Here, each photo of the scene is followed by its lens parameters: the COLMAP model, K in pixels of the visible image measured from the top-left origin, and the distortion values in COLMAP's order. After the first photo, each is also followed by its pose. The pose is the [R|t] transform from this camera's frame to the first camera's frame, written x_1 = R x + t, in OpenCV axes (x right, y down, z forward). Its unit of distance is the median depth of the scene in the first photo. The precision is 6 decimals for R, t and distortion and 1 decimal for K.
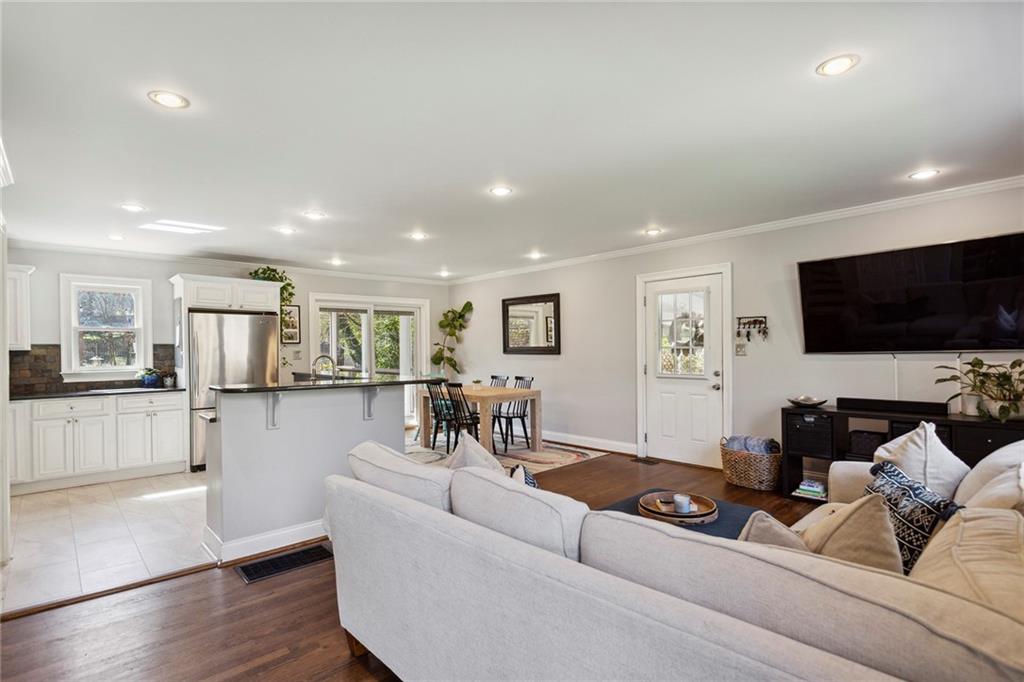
lens RADIAL K [[497.1, 0, 514.8], [0, 497.1, 350.9], [0, 0, 1]] dist [0.003656, 0.000716]
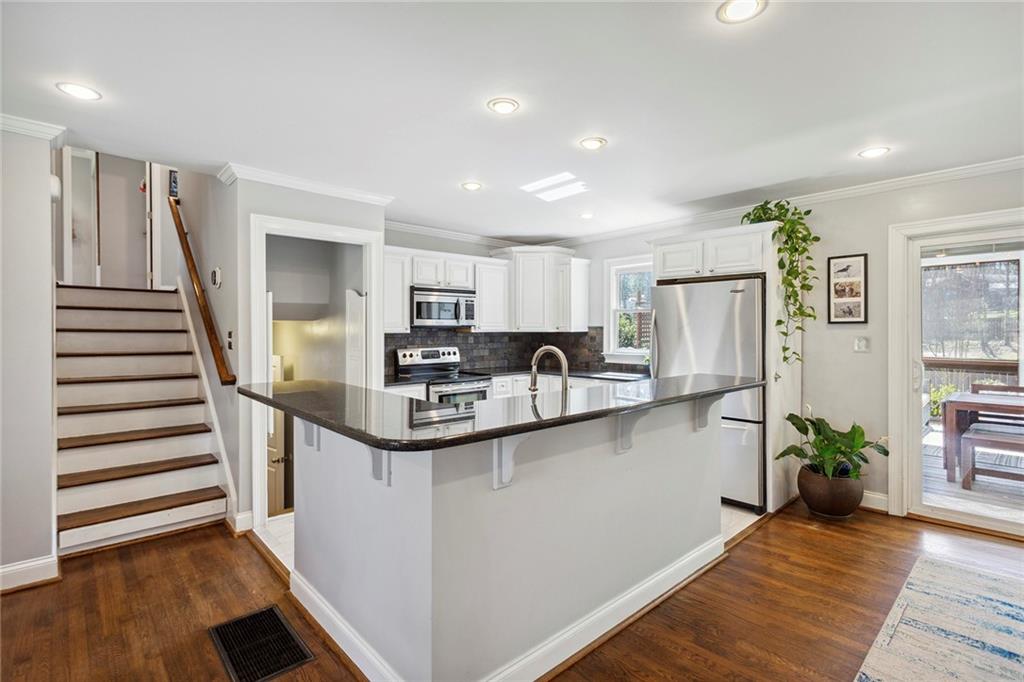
lens RADIAL K [[490.9, 0, 512.6], [0, 490.9, 331.2], [0, 0, 1]] dist [0.000471, 0.000272]
pose [[-0.007233, 0.011307, -0.999910, 0.120975], [-0.002463, 0.999933, 0.011325, -0.012330], [0.999971, 0.002545, -0.007204, 0.680426]]
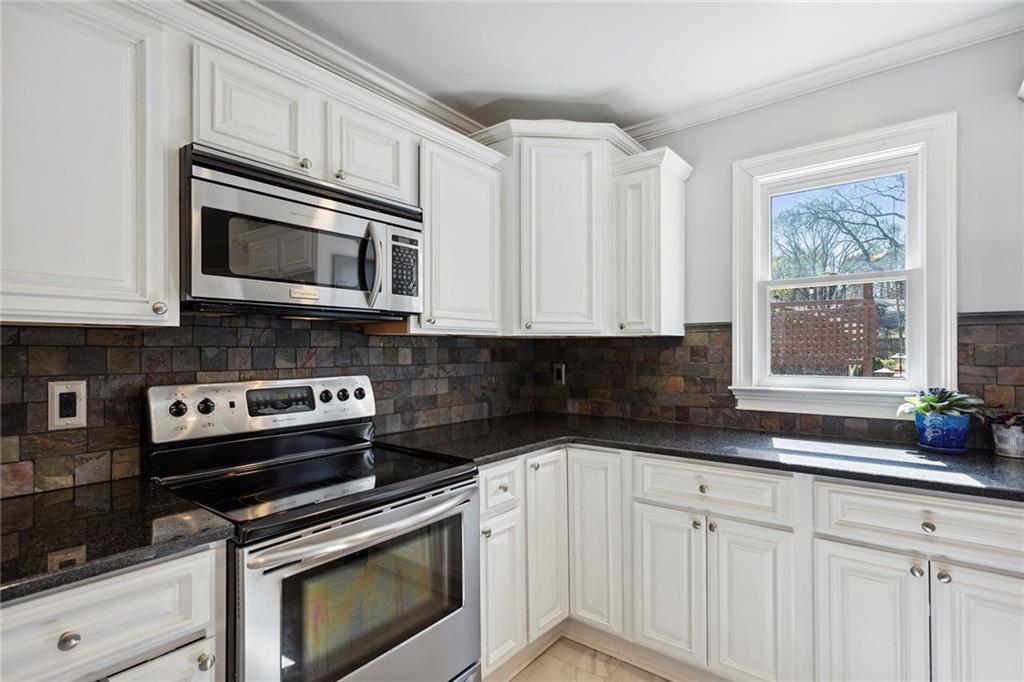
lens RADIAL K [[497.1, 0, 514.8], [0, 497.1, 350.9], [0, 0, 1]] dist [0.003656, 0.000716]
pose [[0.156055, 0.007806, -0.987717, -0.420892], [-0.002335, 0.999969, 0.007534, 0.007612], [0.987746, 0.001130, 0.156069, 0.619133]]
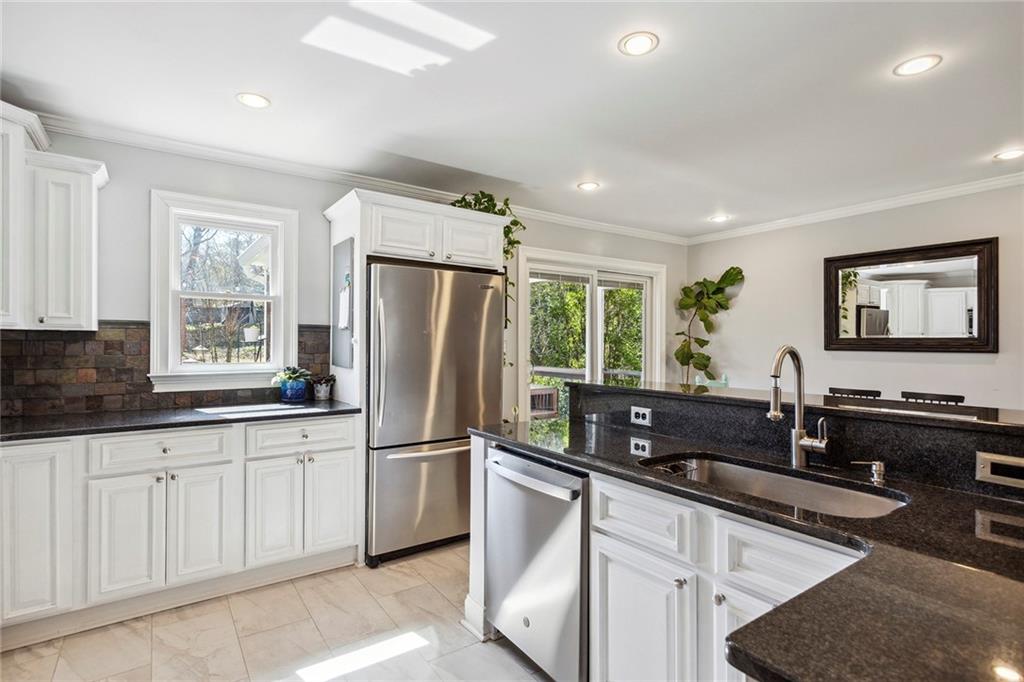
lens RADIAL K [[499.6, 0, 512.0], [0, 499.6, 341.0], [0, 0, 1]] dist [0.001954, 0.000933]
pose [[0.990989, 0.012021, -0.133400, -0.377832], [-0.013296, 0.999874, -0.008668, 0.006169], [0.133279, 0.010364, 0.991024, 0.433361]]
